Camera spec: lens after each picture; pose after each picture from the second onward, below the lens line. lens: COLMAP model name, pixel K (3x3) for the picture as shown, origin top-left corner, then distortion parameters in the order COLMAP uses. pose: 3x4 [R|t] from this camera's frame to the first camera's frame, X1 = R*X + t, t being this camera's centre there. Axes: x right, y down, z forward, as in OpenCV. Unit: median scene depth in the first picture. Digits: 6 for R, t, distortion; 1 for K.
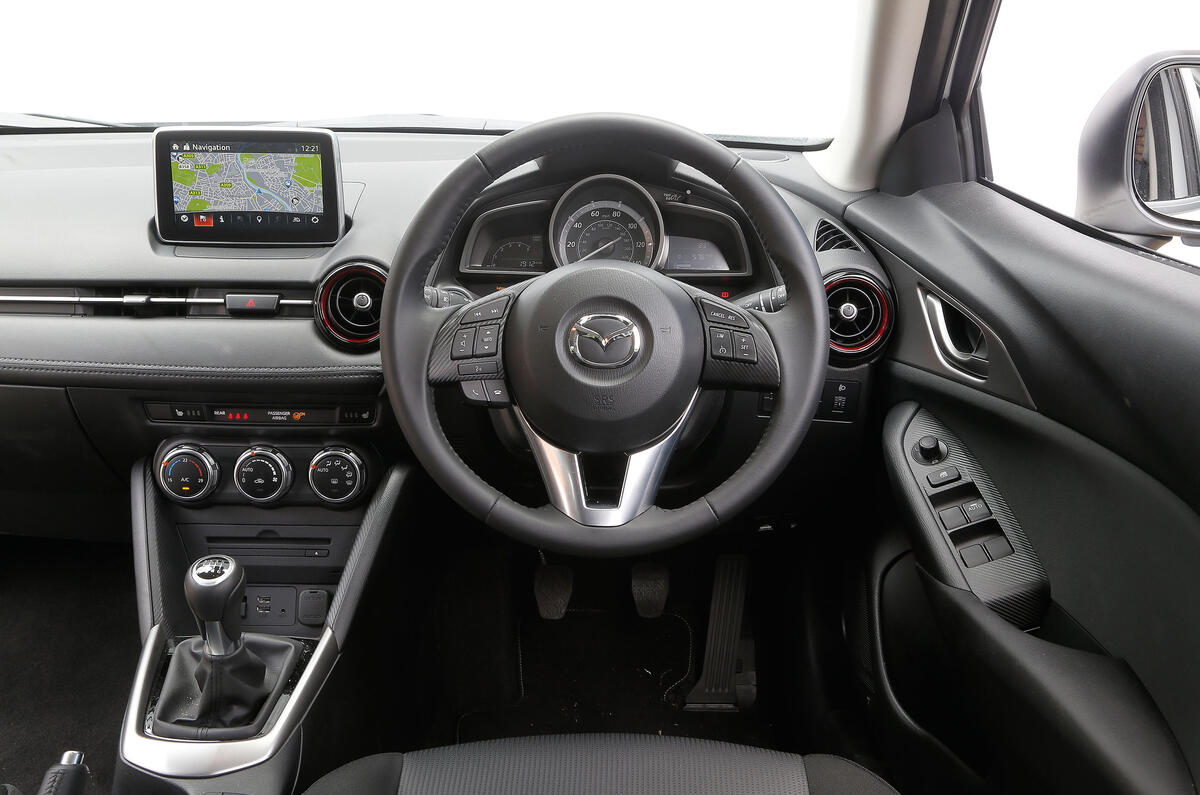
lens RADIAL K [[1220.5, 0, 603.6], [0, 1220.5, 397.3], [0, 0, 1]] dist [0.021711, 0.000000]
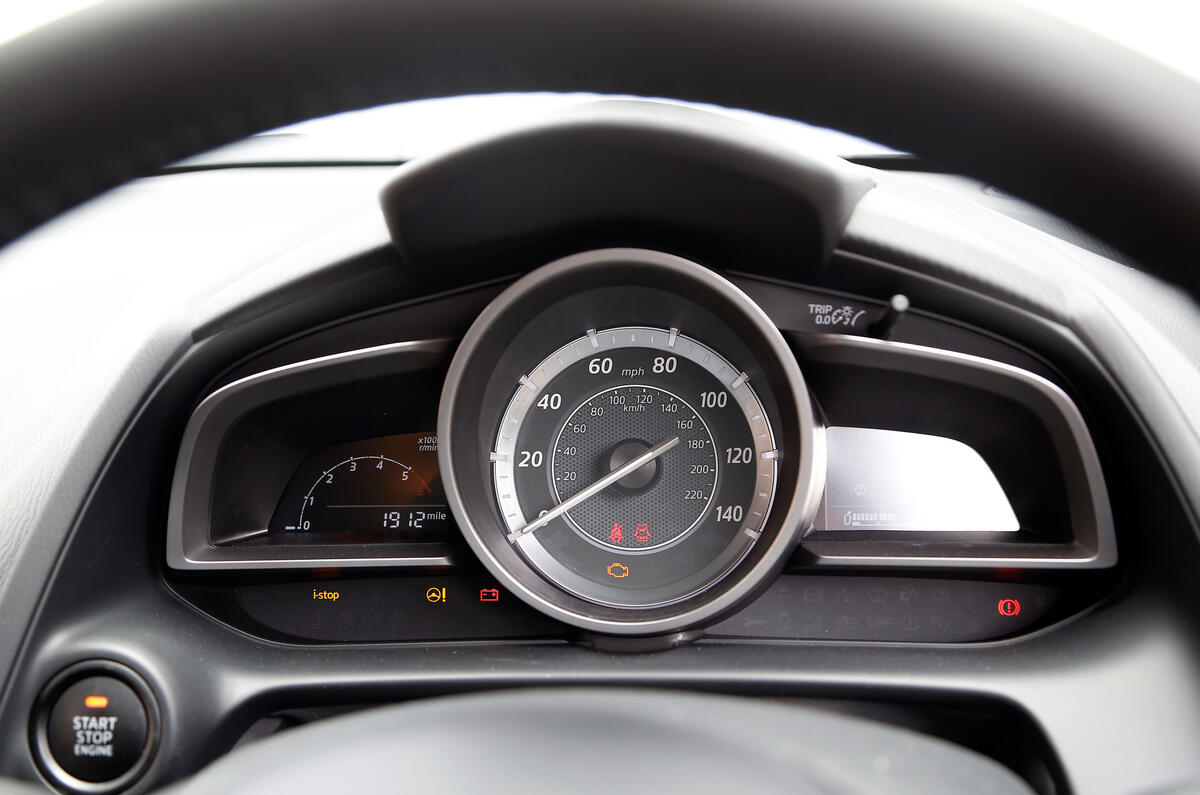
lens RADIAL K [[1536.6, 0, 598.0], [0, 1536.6, 398.6], [0, 0, 1]] dist [0.001633, 0.000000]
pose [[0.996852, -0.027895, -0.074212, 0.023438], [0.021861, 0.996482, -0.080901, -0.107717], [0.076208, 0.079024, 0.993956, 0.583577]]
